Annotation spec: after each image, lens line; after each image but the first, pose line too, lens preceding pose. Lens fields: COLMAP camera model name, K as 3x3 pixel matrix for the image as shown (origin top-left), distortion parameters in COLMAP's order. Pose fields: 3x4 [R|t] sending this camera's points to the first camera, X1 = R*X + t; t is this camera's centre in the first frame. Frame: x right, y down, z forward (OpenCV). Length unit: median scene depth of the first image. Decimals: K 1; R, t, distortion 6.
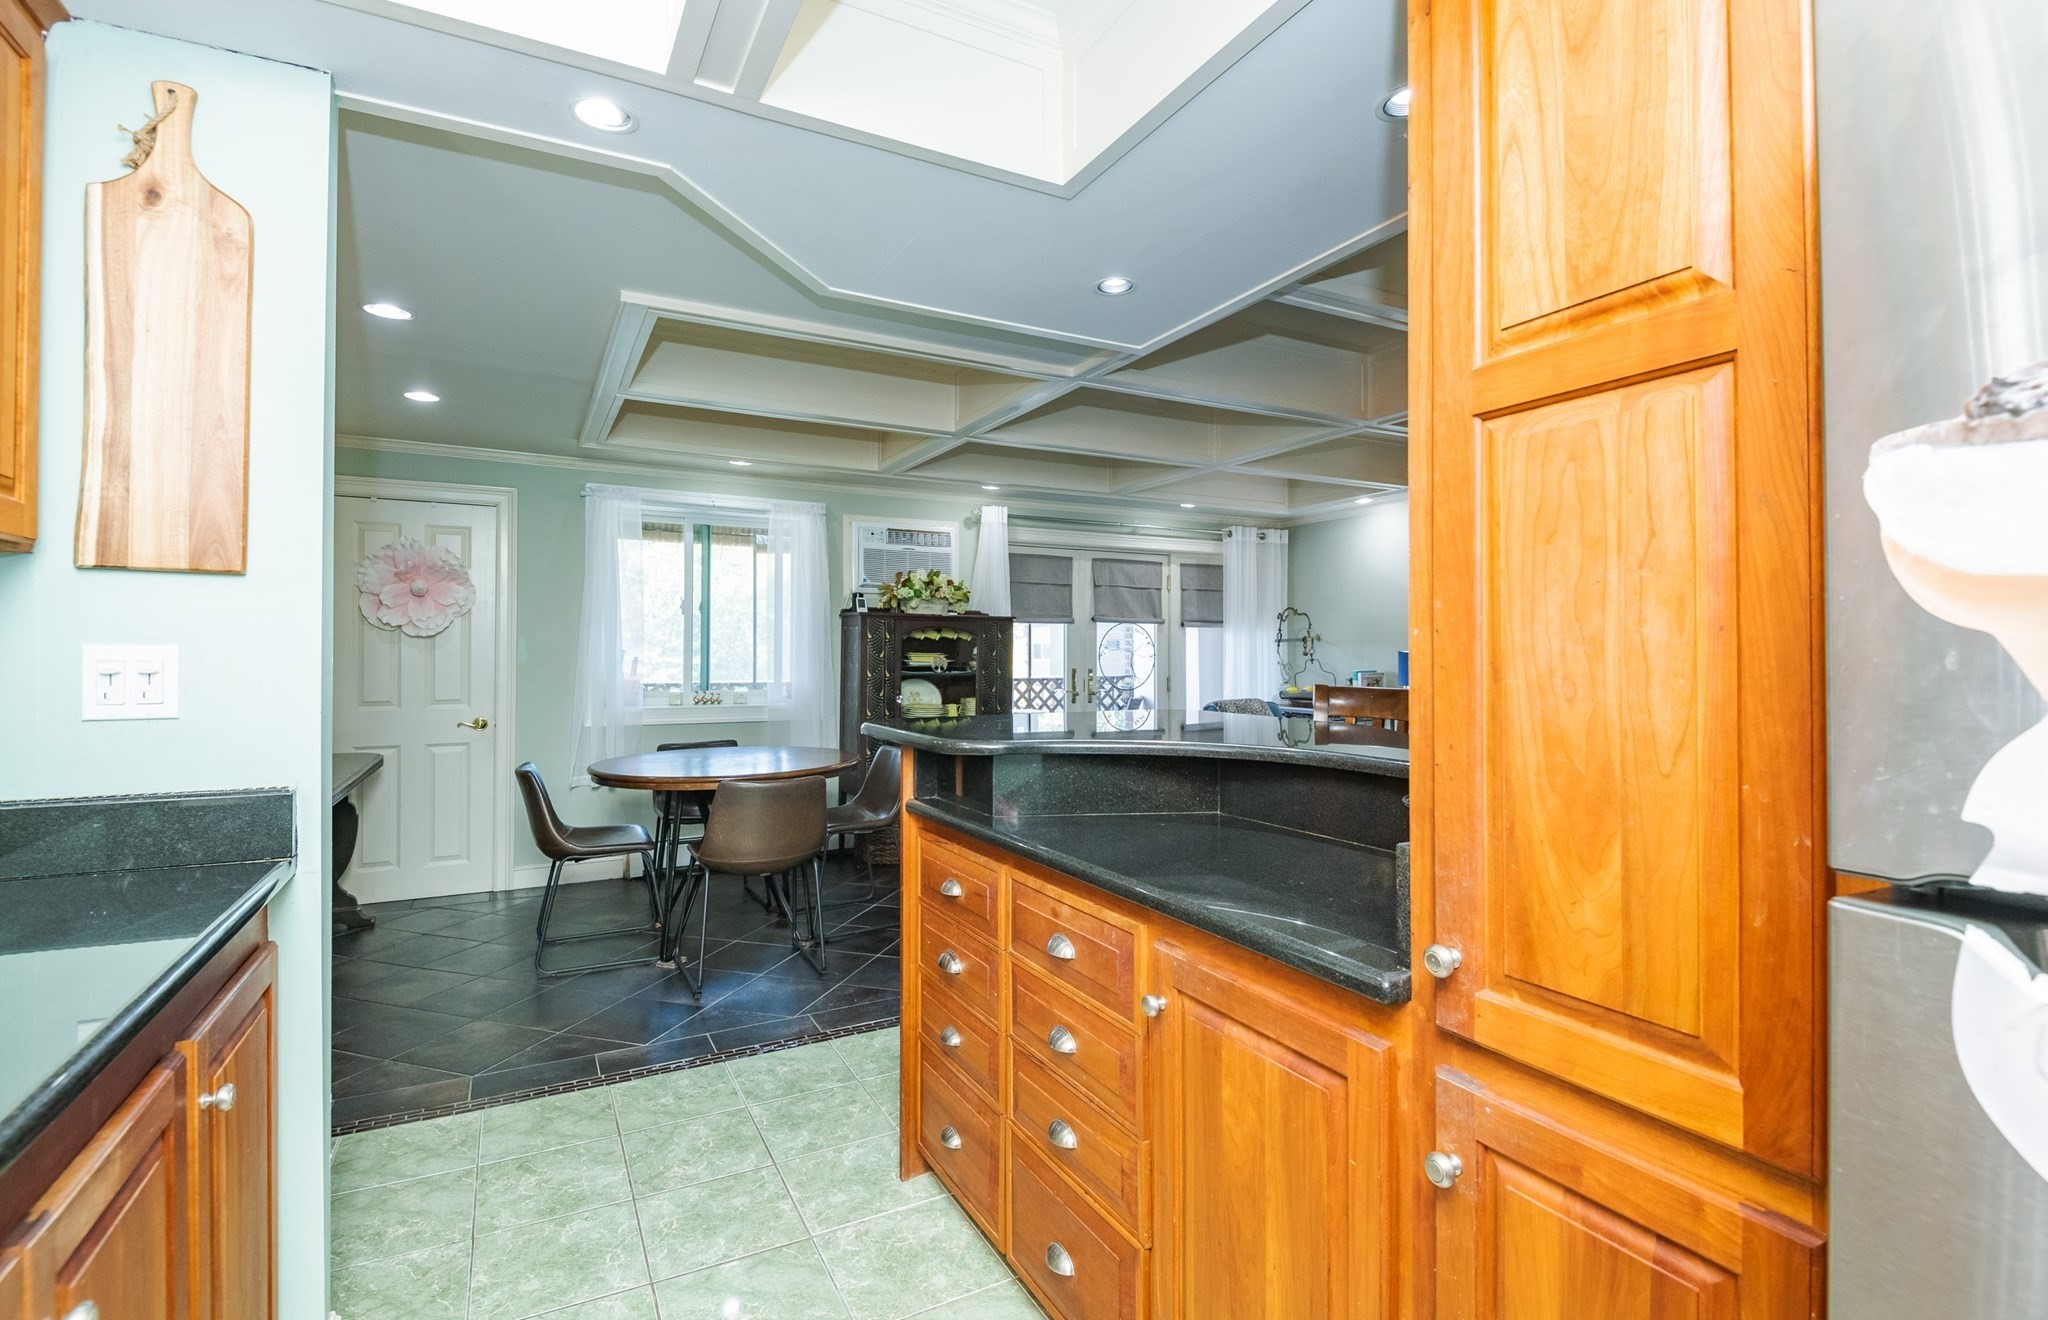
lens RADIAL K [[947.3, 0, 1024.7], [0, 947.3, 641.2], [0, 0, 1]] dist [-0.000302, -0.000072]
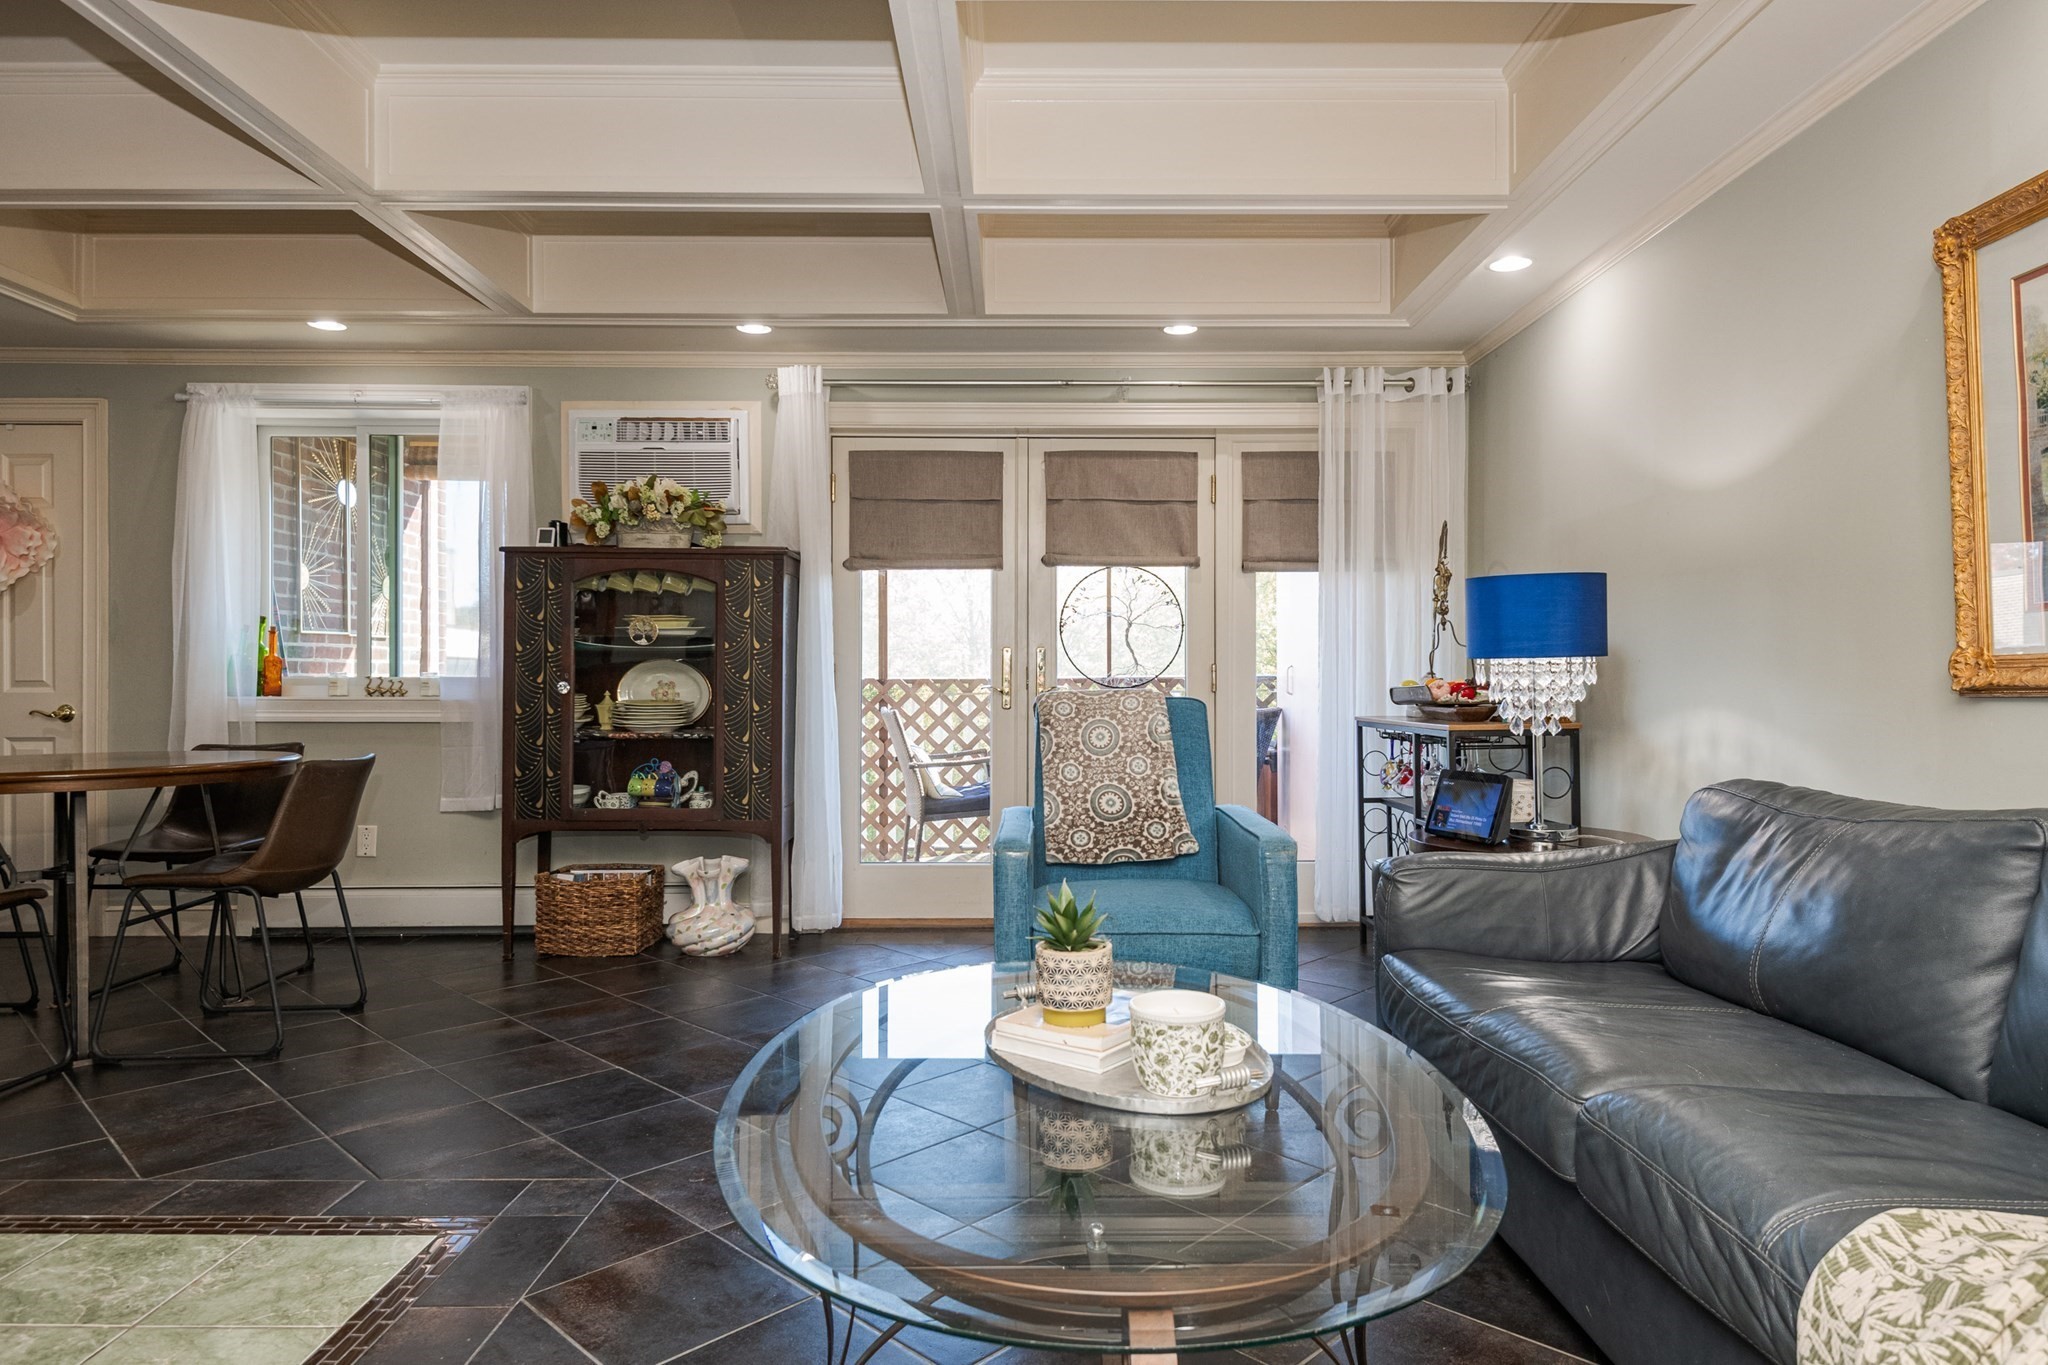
lens RADIAL K [[1216.7, 0, 1042.7], [0, 1216.7, 678.6], [0, 0, 1]] dist [0.031528, -0.030664]
pose [[0.887989, -0.006654, -0.459816, 0.406991], [0.008736, 0.999959, 0.002401, 0.046106], [0.459781, -0.006149, 0.888011, 0.354813]]
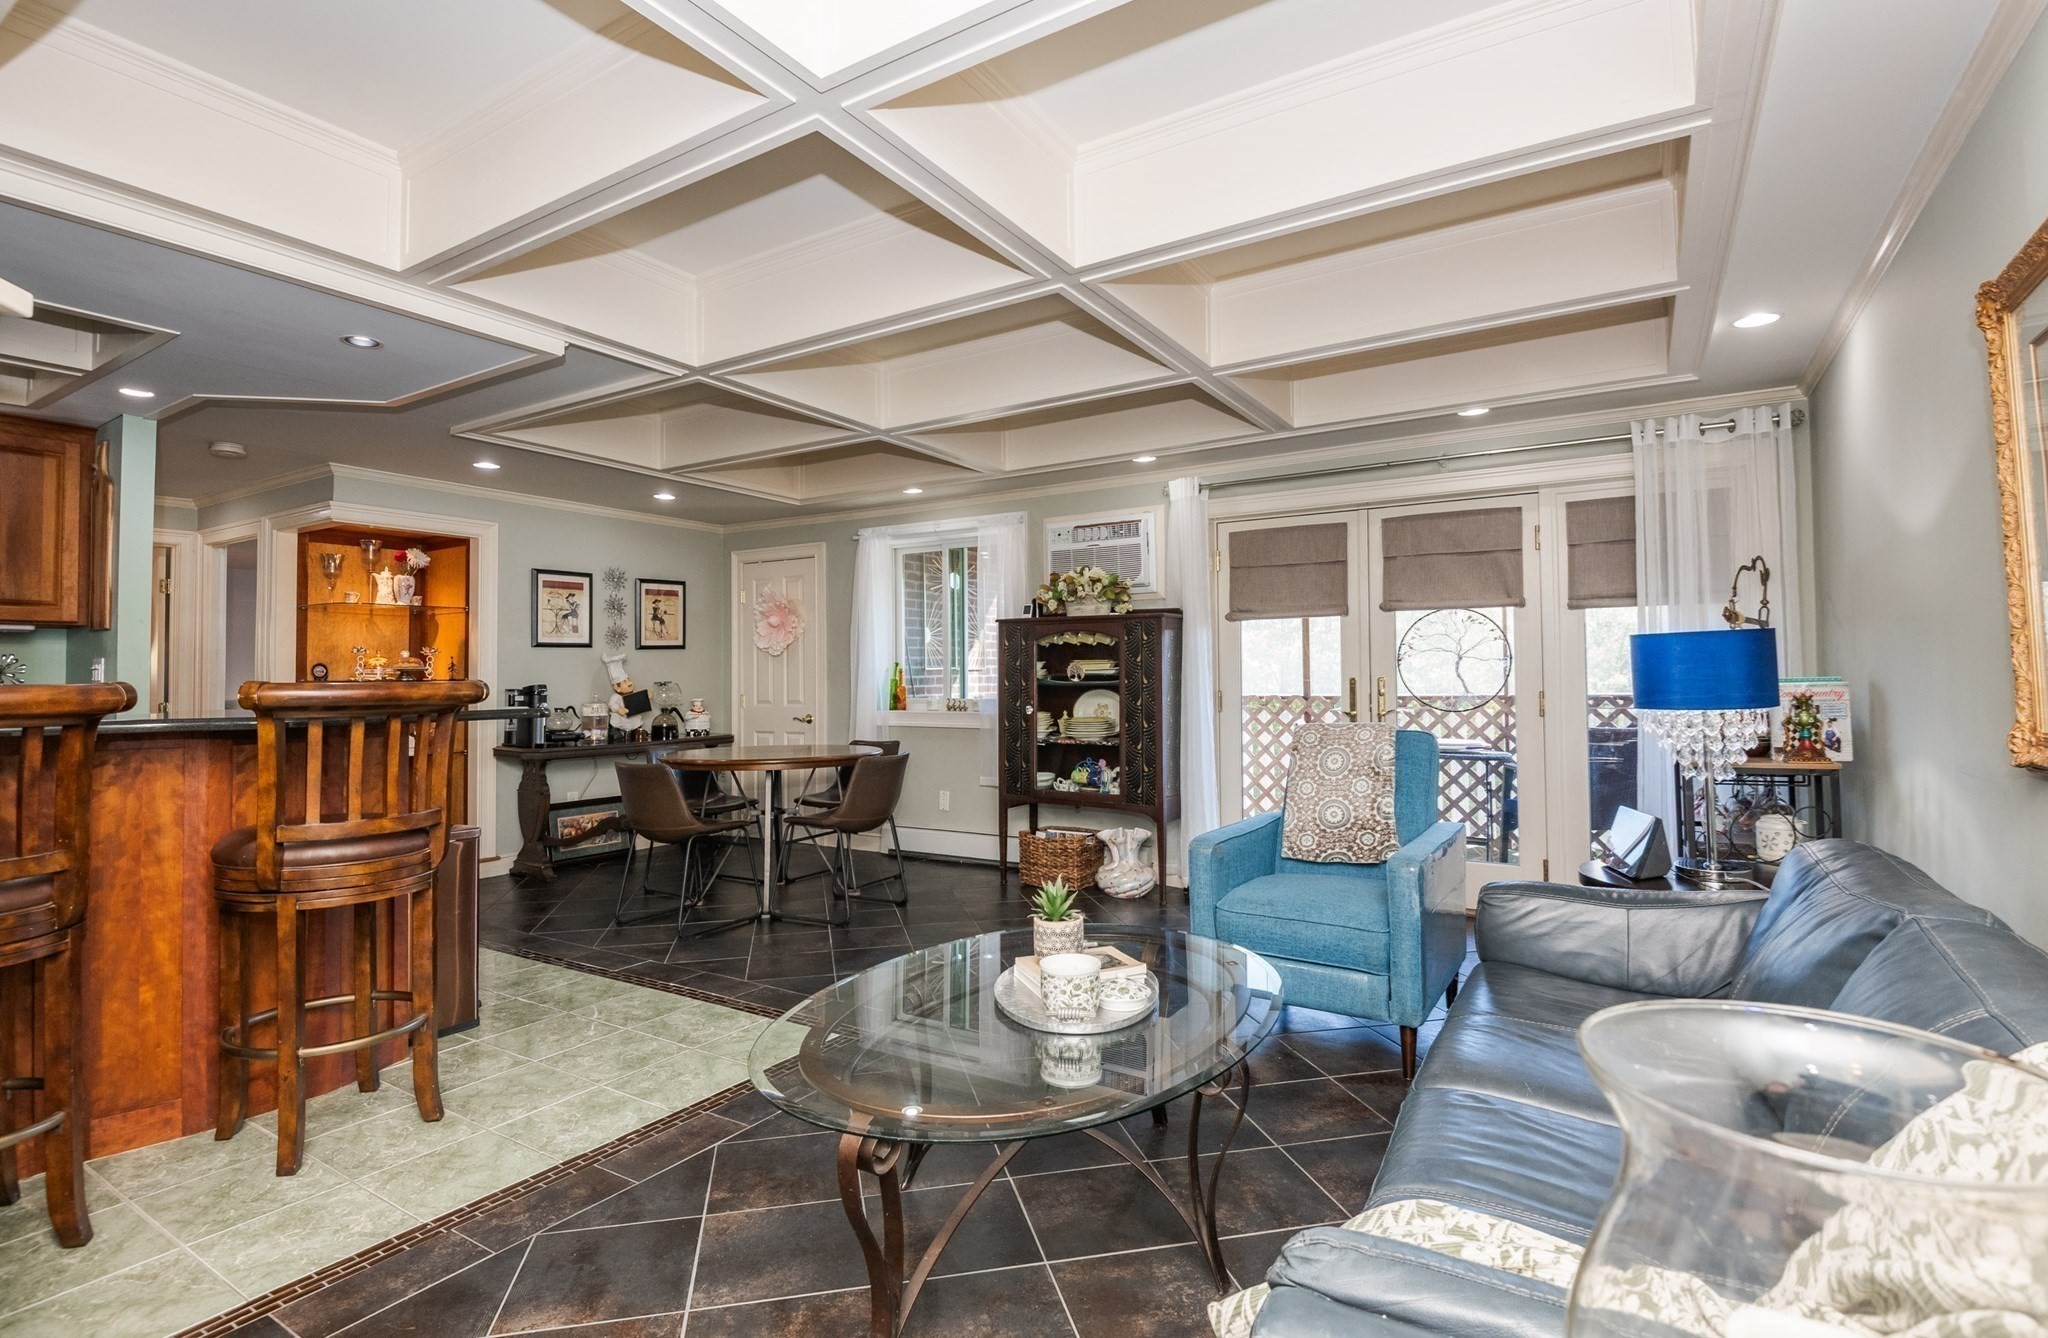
lens RADIAL K [[974.6, 0, 1020.2], [0, 974.6, 650.6], [0, 0, 1]] dist [0.002408, -0.015589]
pose [[0.494682, -0.032675, -0.868460, 0.564504], [0.018293, 0.999463, -0.027185, 0.023916], [0.868882, -0.002439, 0.495014, 0.414662]]
